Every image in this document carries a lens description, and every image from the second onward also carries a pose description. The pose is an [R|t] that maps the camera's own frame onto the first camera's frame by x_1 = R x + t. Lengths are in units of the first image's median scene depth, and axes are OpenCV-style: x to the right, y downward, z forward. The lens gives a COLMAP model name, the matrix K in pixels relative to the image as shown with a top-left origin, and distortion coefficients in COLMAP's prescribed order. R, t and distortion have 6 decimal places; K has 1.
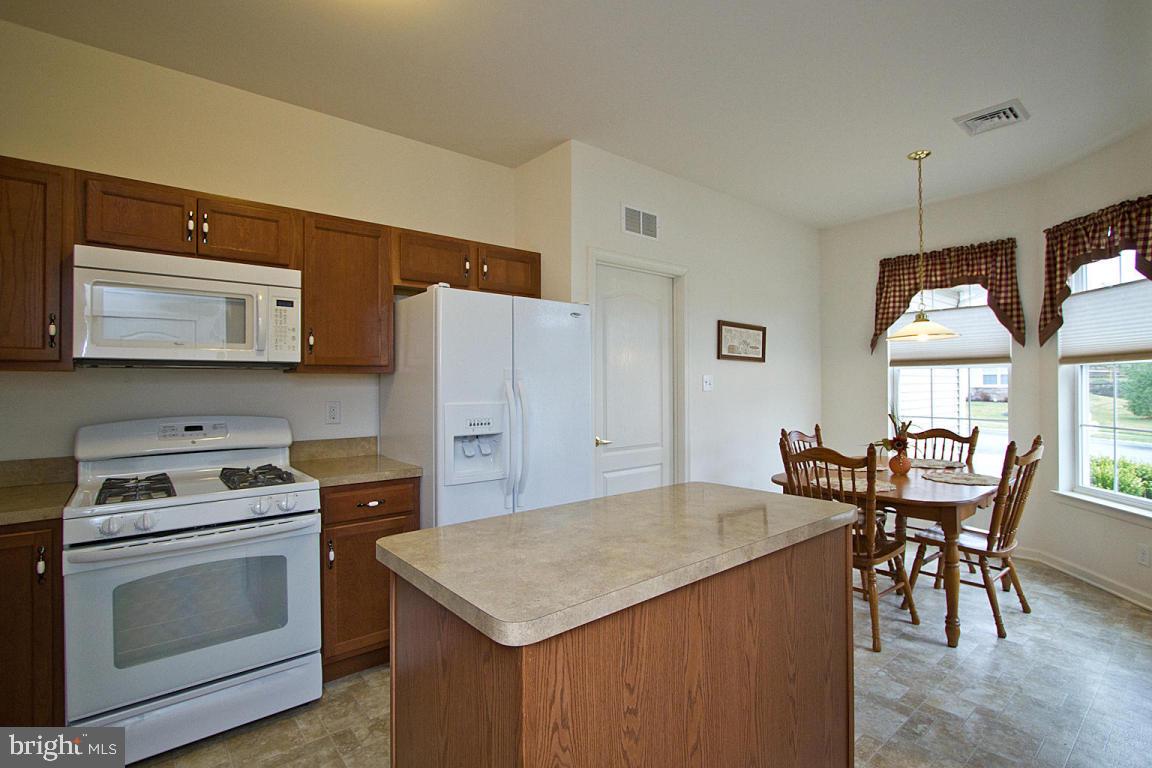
lens RADIAL K [[540.6, 0, 591.3], [0, 540.6, 385.9], [0, 0, 1]] dist [-0.019569, 0.000991]
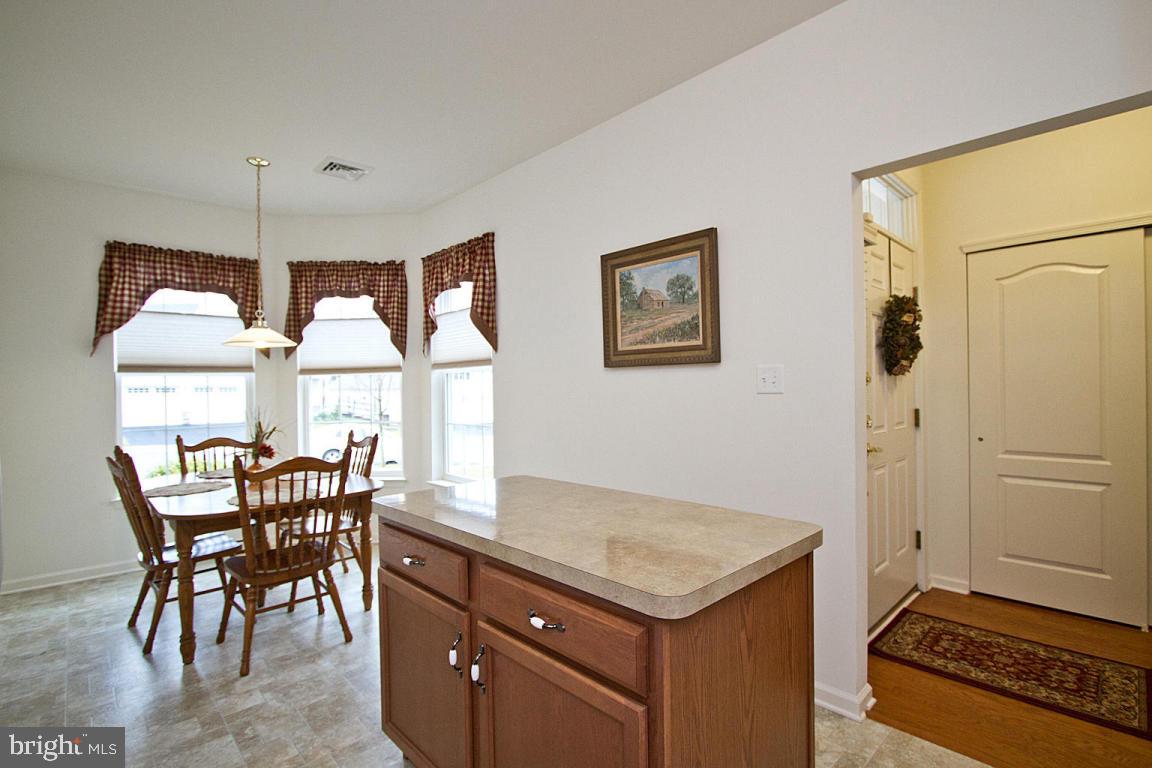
lens RADIAL K [[540.6, 0, 591.3], [0, 540.6, 385.9], [0, 0, 1]] dist [-0.019569, 0.000991]
pose [[-0.066881, 0.006950, 0.997737, -0.366934], [0.019728, 0.999789, -0.005642, 0.004672], [-0.997566, 0.019306, -0.067004, 0.385681]]
